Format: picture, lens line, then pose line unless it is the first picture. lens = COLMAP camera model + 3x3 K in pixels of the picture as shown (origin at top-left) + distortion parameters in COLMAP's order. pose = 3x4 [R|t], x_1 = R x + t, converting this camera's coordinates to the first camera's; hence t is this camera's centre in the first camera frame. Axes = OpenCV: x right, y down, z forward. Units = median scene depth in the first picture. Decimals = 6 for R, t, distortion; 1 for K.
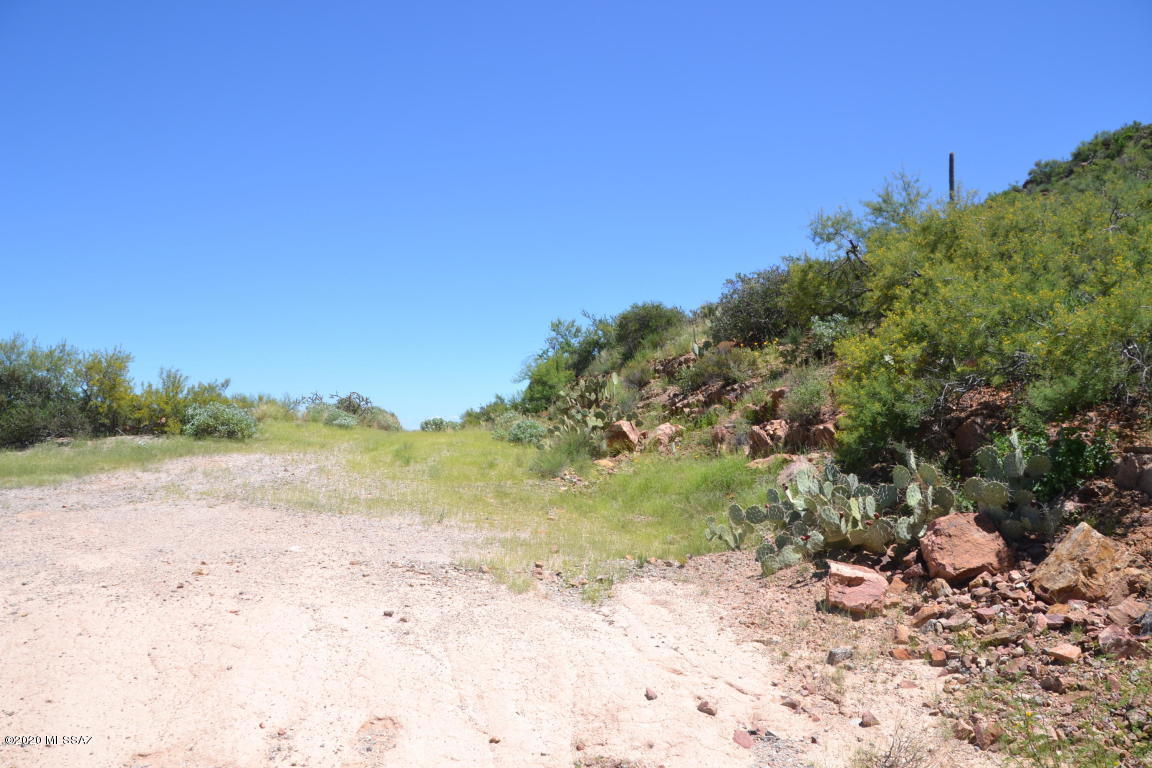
lens RADIAL K [[922.2, 0, 571.4], [0, 922.2, 389.9], [0, 0, 1]] dist [-0.169929, 0.118516]
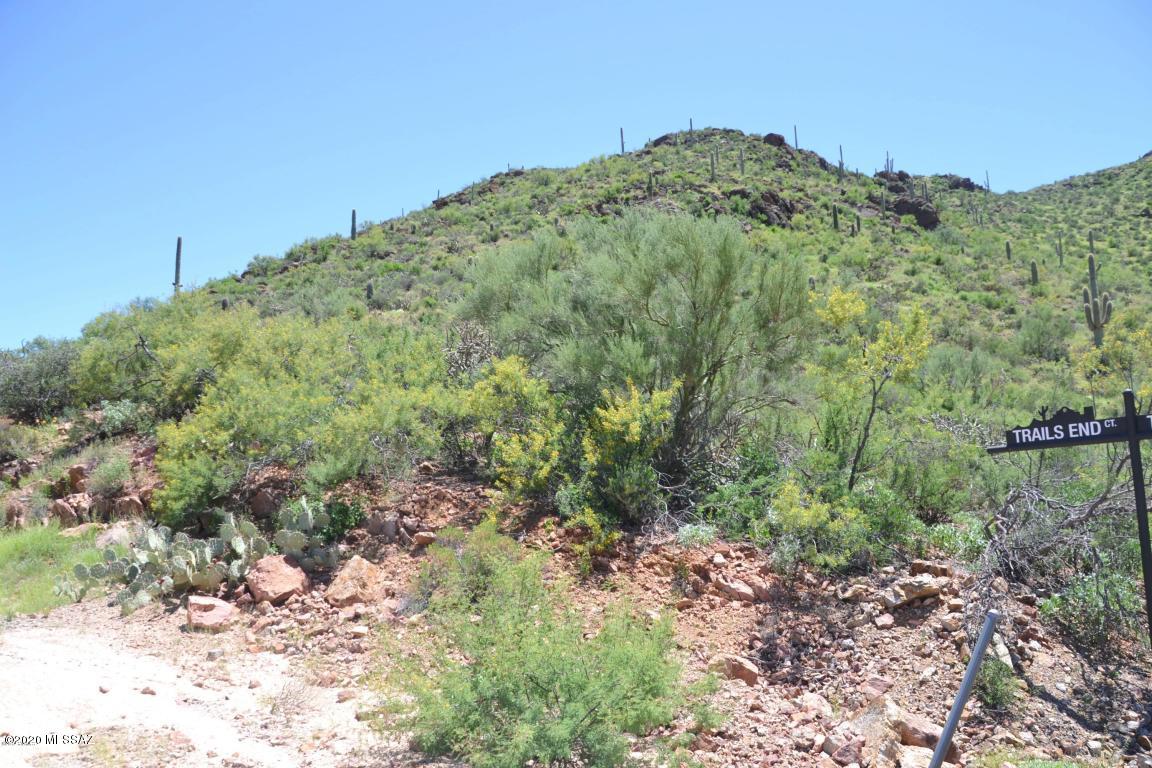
lens RADIAL K [[912.8, 0, 572.9], [0, 912.8, 404.3], [0, 0, 1]] dist [-0.179935, 0.128001]
pose [[0.669624, 0.048787, 0.741096, -0.302990], [0.002780, 0.997669, -0.068189, -0.003080], [-0.742695, 0.047721, 0.667927, -0.301410]]
